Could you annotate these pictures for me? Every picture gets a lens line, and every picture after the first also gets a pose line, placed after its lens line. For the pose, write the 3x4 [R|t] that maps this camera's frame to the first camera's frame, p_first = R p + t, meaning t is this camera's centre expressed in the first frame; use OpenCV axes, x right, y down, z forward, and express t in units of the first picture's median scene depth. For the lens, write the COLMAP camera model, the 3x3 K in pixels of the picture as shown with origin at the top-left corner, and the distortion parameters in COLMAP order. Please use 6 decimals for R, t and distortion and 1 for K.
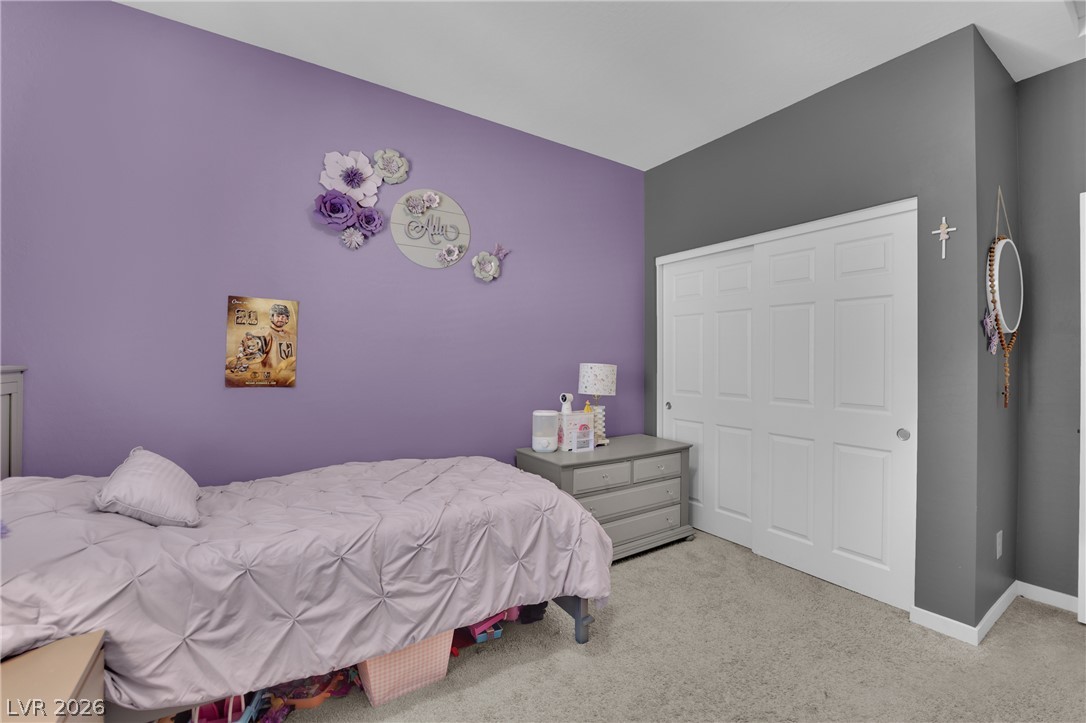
lens RADIAL K [[509.4, 0, 543.2], [0, 509.4, 357.9], [0, 0, 1]] dist [-0.029300, -0.000068]
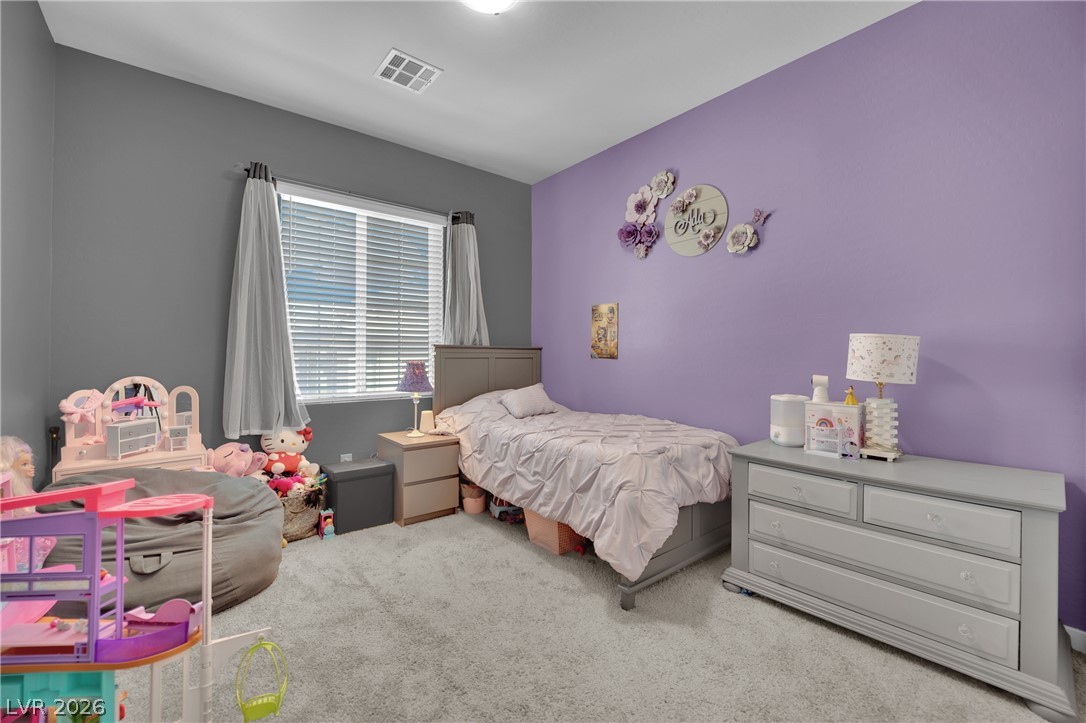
lens RADIAL K [[454.9, 0, 545.5], [0, 454.9, 358.4], [0, 0, 1]] dist [-0.018003, -0.000332]
pose [[0.047497, 0.000174, -0.998871, 0.878308], [0.000005, 1.000000, 0.000175, 0.055958], [0.998871, -0.000013, 0.047497, 0.717348]]
